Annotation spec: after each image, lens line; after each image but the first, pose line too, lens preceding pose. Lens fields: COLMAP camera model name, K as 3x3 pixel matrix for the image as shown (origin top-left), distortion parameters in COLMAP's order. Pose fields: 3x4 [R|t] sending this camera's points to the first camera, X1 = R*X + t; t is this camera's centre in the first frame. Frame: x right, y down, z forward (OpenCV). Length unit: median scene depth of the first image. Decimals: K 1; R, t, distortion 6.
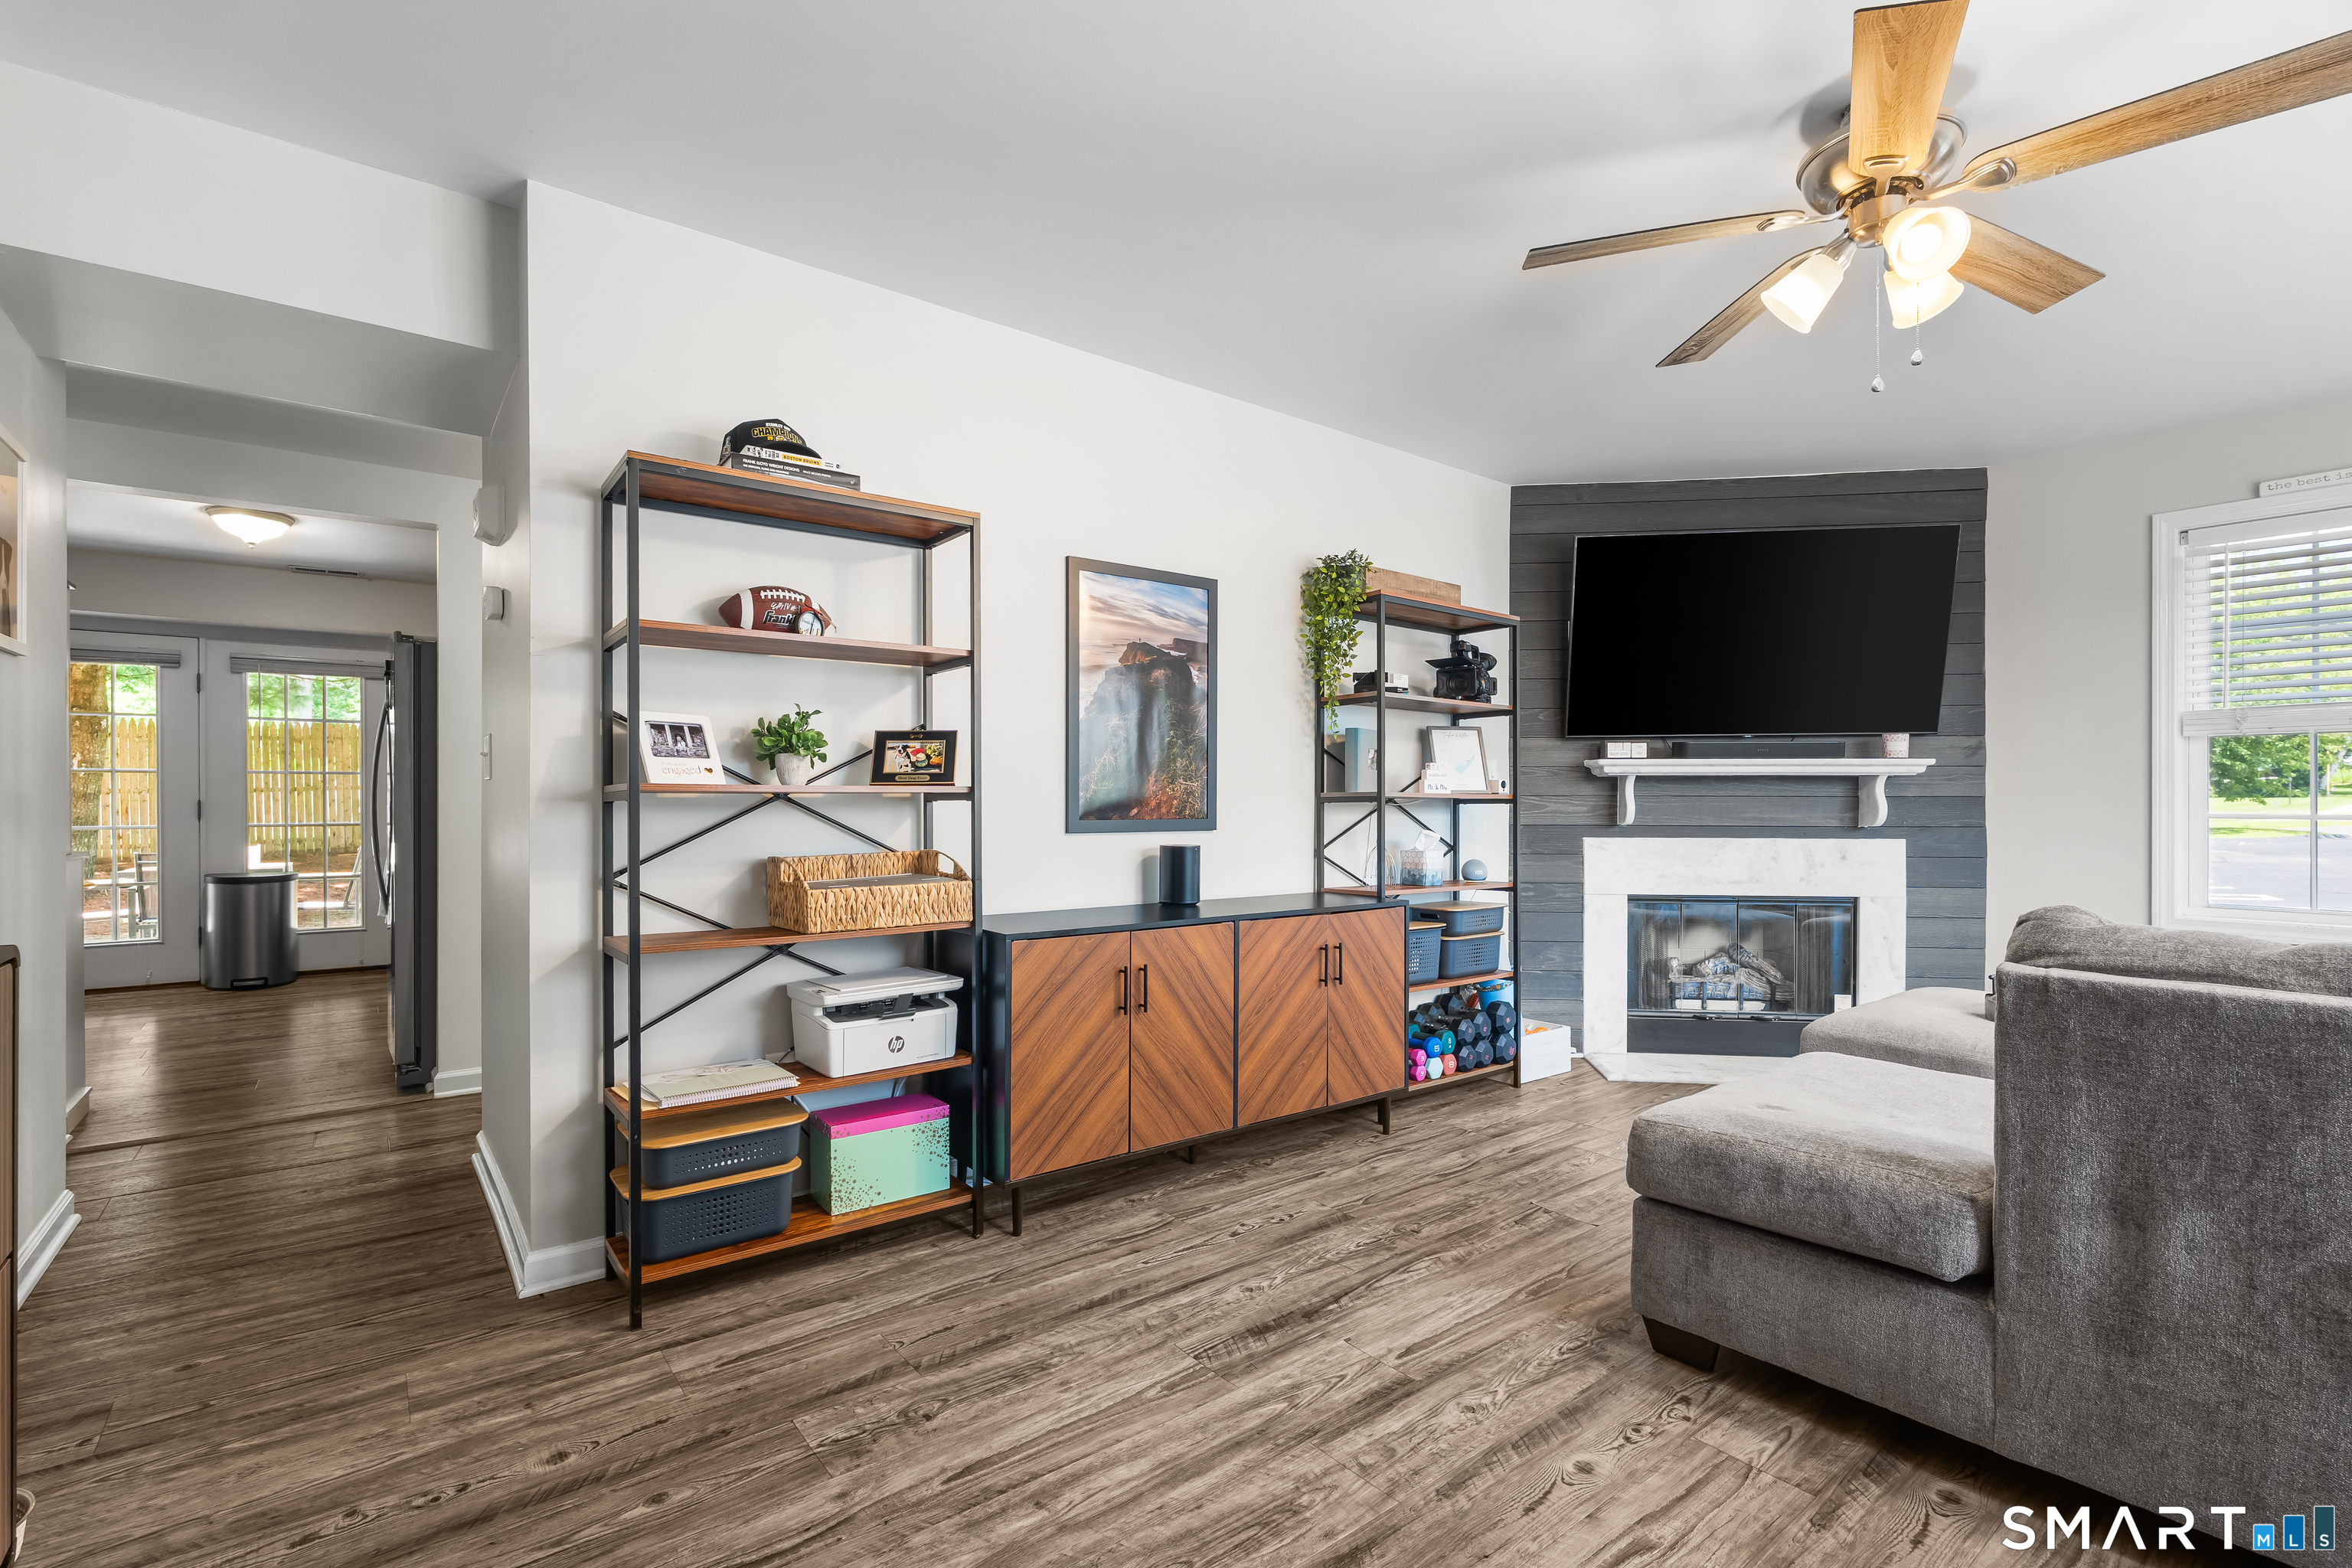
lens RADIAL K [[1064.4, 0, 1166.4], [0, 1064.4, 797.9], [0, 0, 1]] dist [-0.002620, -0.000068]
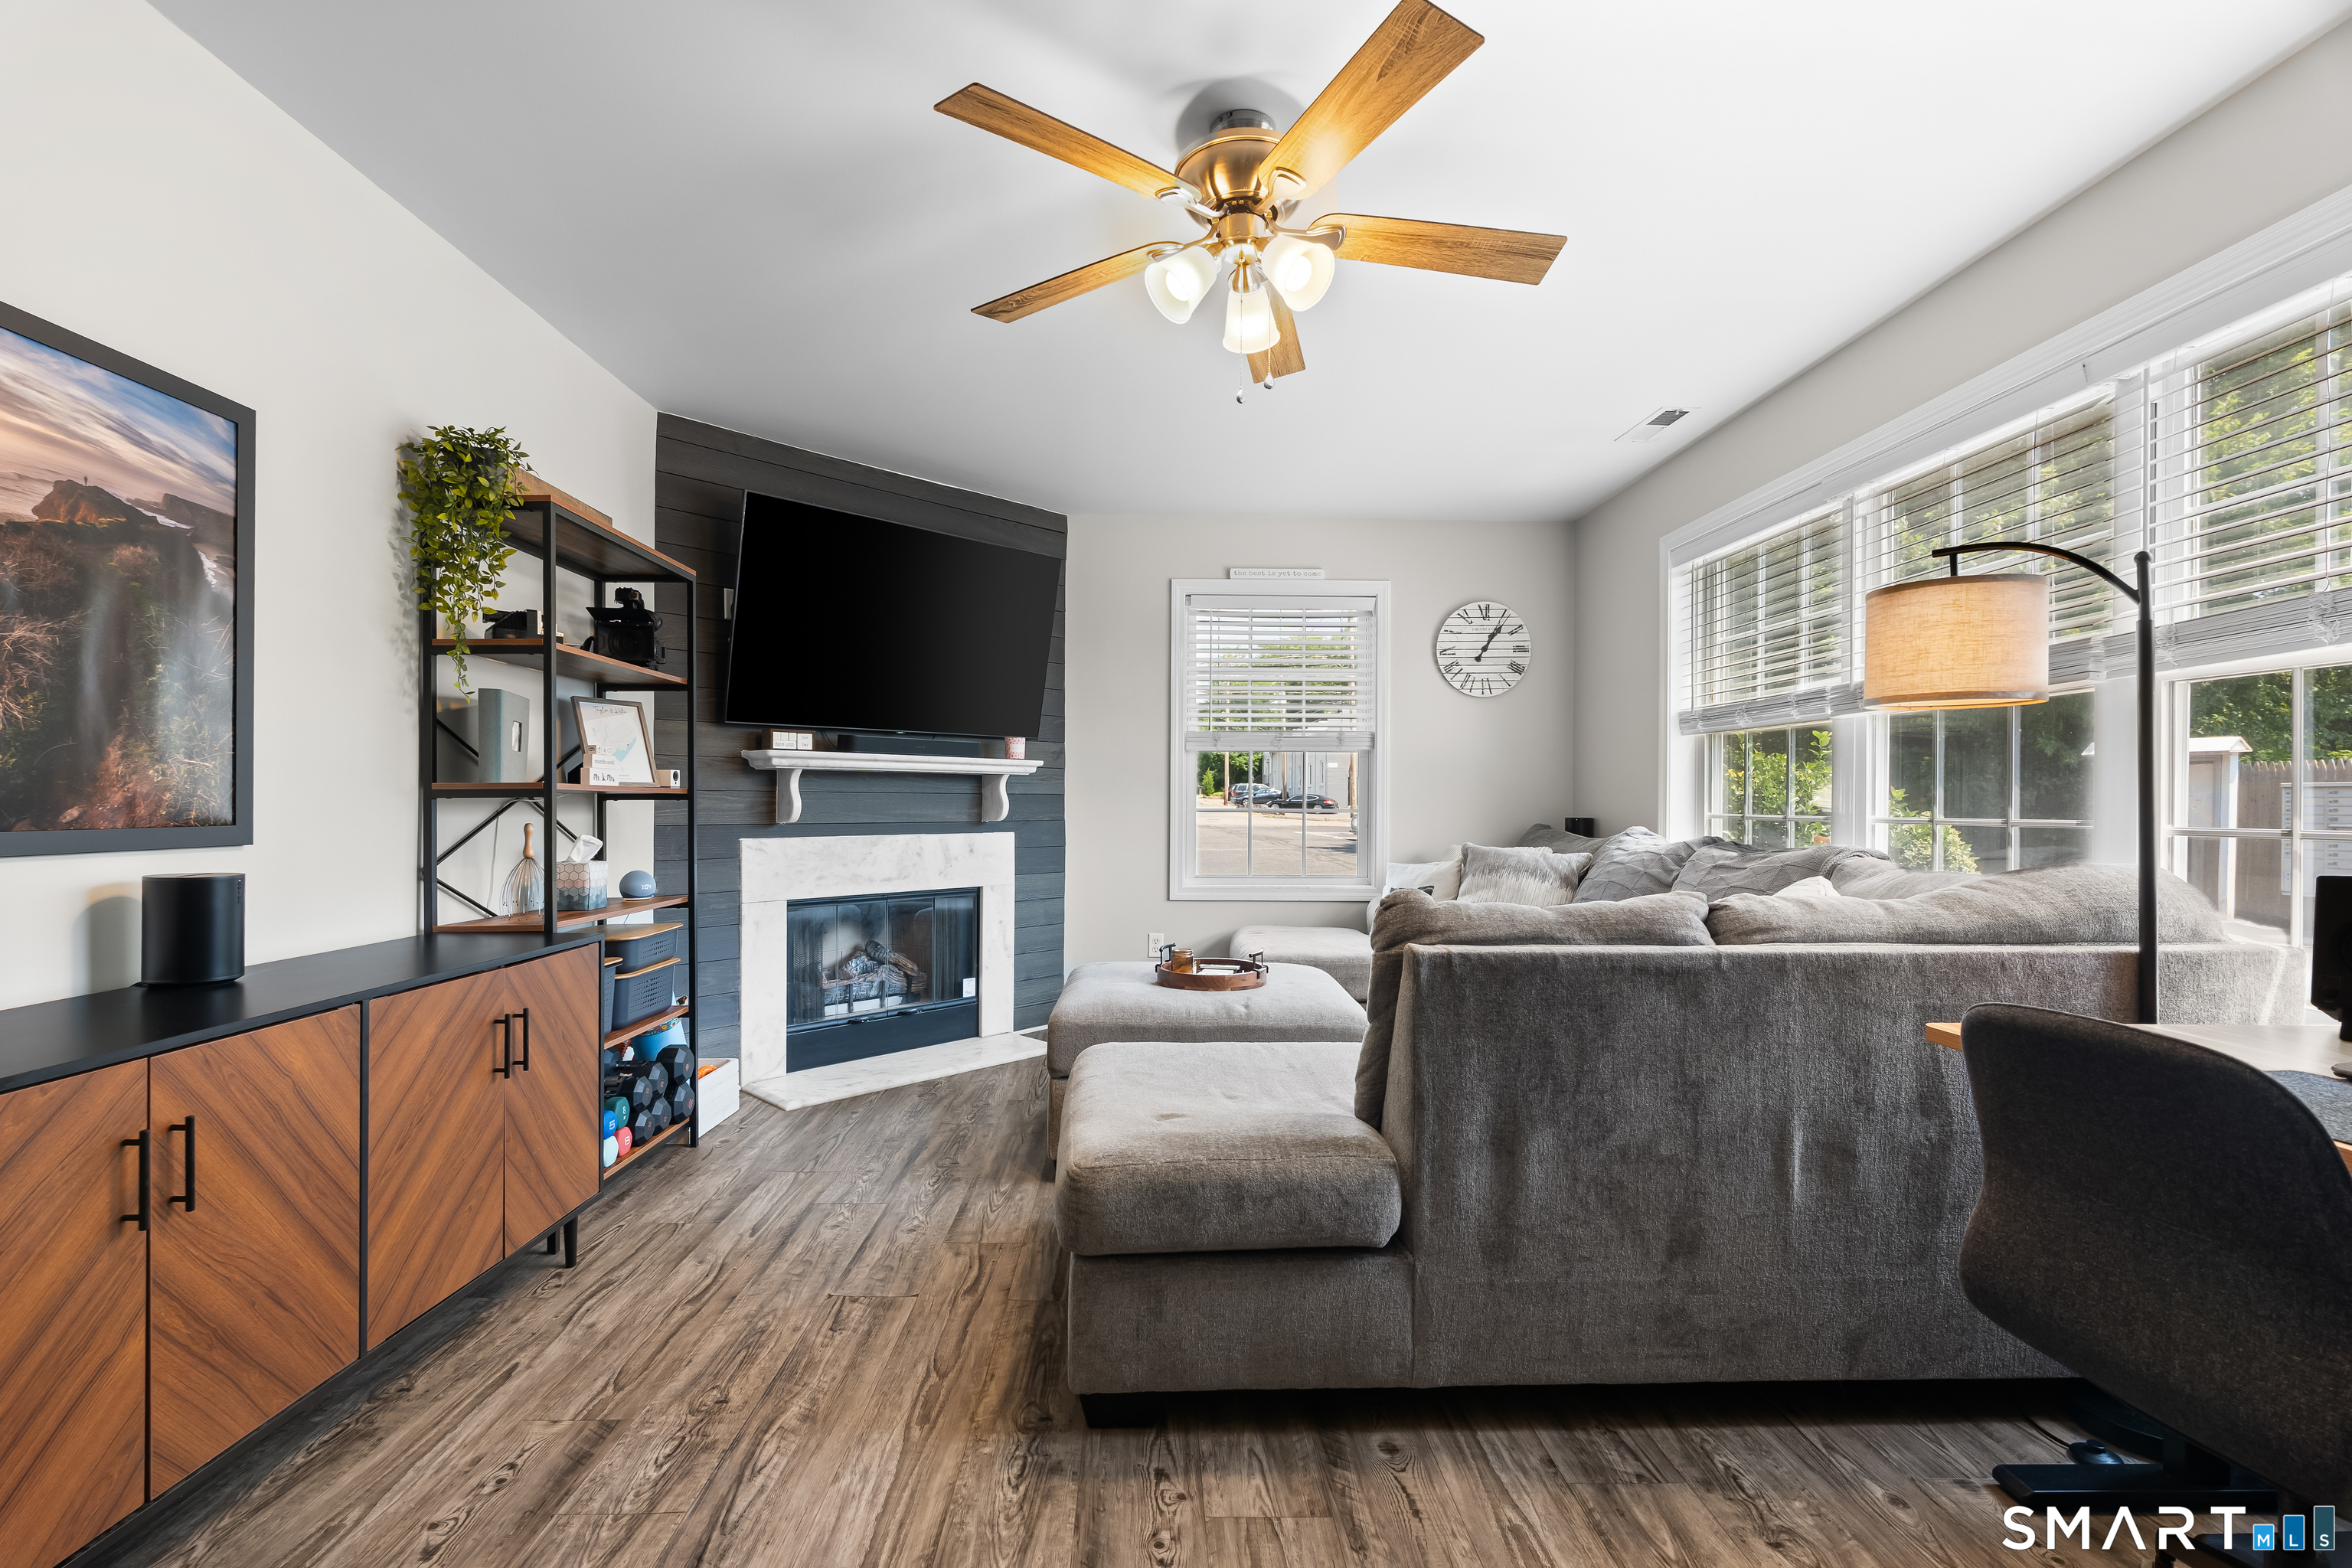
lens RADIAL K [[1042.2, 0, 1173.5], [0, 1042.2, 803.2], [0, 0, 1]] dist [-0.003029, -0.000959]
pose [[0.591711, -0.000802, 0.806150, -0.121159], [-0.006189, 0.999966, 0.005537, 0.001741], [-0.806126, -0.008265, 0.591686, 0.286783]]
